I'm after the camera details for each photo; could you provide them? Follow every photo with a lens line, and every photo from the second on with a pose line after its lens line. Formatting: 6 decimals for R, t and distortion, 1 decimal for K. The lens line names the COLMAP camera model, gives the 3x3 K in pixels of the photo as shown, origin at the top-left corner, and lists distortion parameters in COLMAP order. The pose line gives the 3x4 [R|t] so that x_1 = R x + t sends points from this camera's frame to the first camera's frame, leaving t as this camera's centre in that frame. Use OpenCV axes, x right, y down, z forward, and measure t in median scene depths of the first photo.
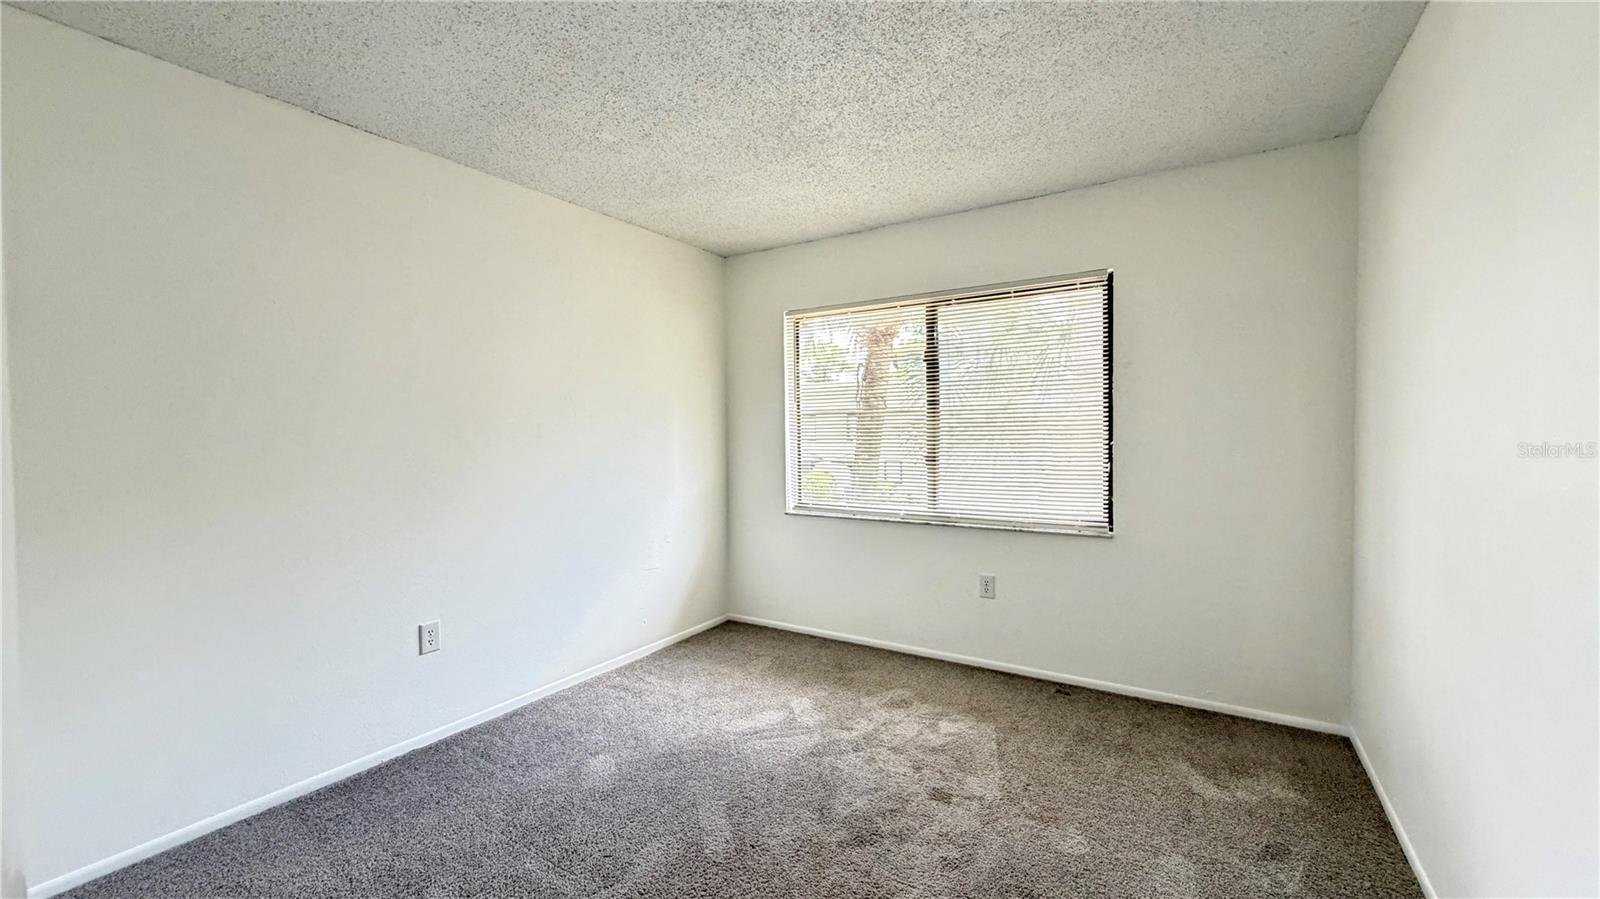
lens RADIAL K [[636.7, 0, 797.8], [0, 636.7, 449.9], [0, 0, 1]] dist [0.002387, 0.000087]
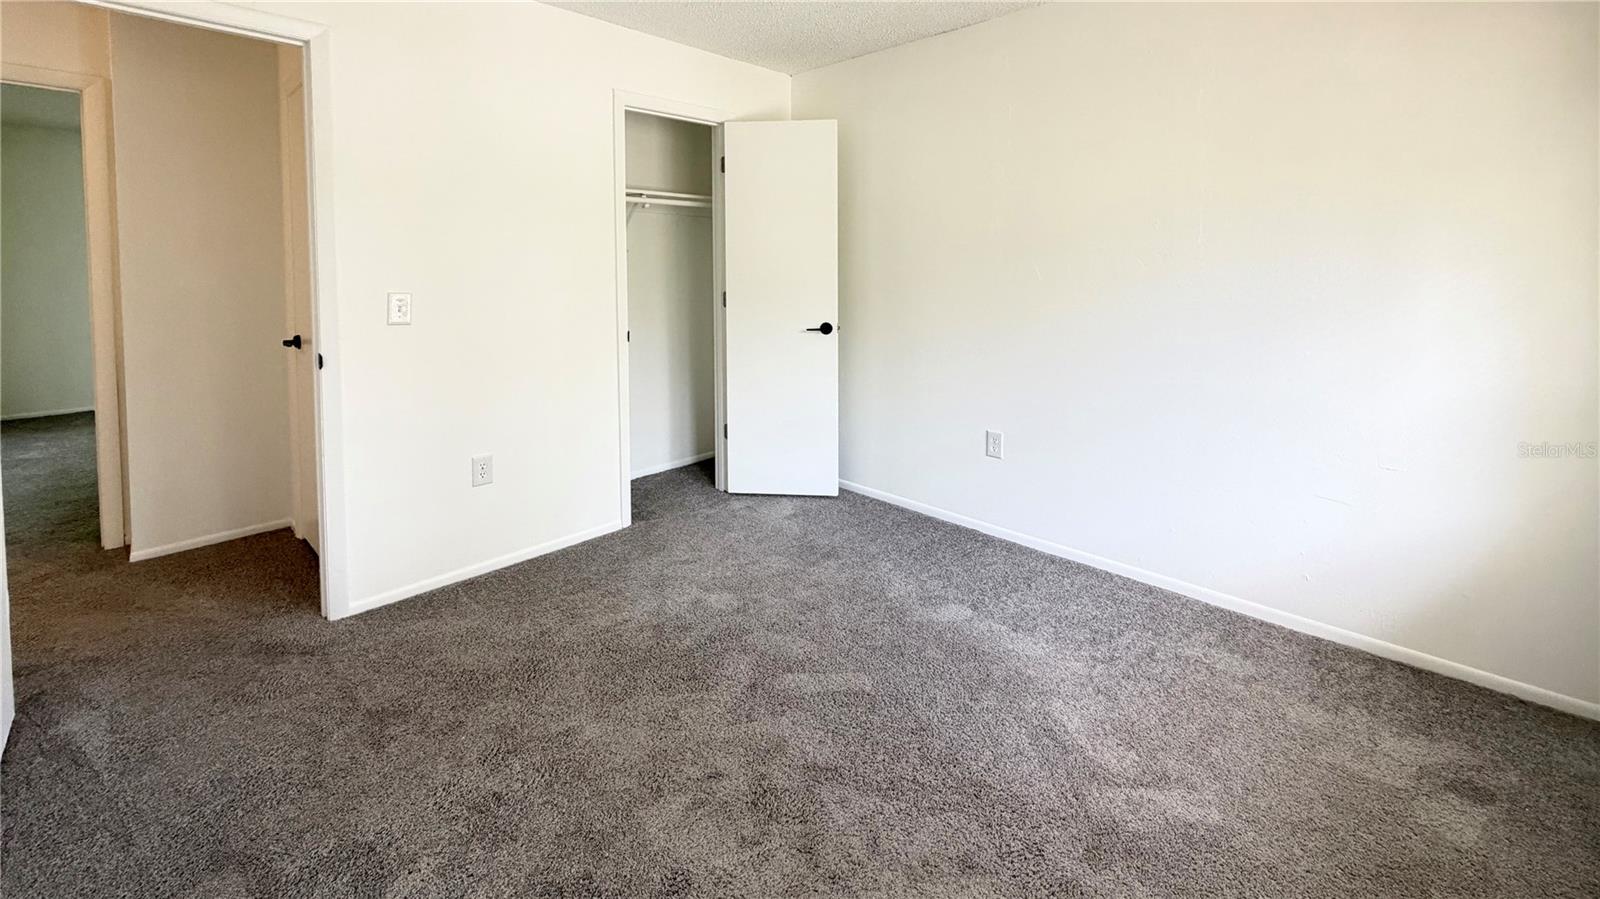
lens RADIAL K [[636.7, 0, 797.8], [0, 636.7, 449.9], [0, 0, 1]] dist [0.002387, 0.000087]
pose [[-0.199283, 0.290330, -0.935946, 0.409938], [-0.028698, 0.952965, 0.301719, -0.012854], [0.979522, 0.086987, -0.181578, 0.682684]]
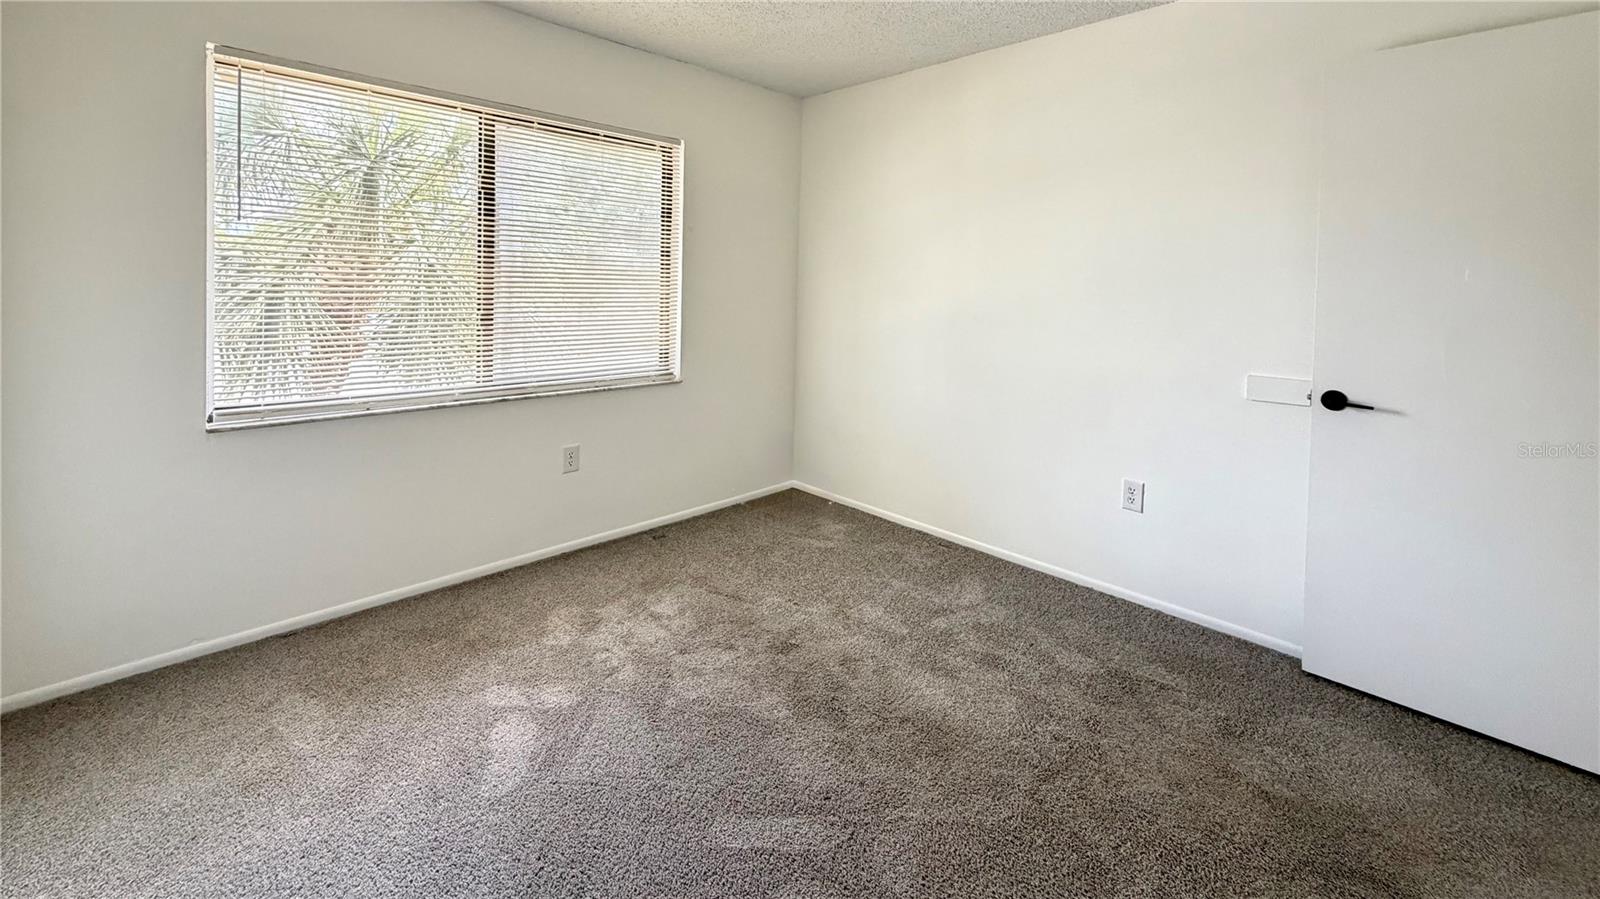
lens RADIAL K [[647.4, 0, 800.4], [0, 647.4, 301.8], [0, 0, 1]] dist [0.001134, -0.000241]
pose [[0.228666, -0.010222, 0.973451, -0.508373], [0.008041, 0.999931, 0.008612, -0.008809], [-0.973472, 0.005858, 0.228732, 0.489012]]
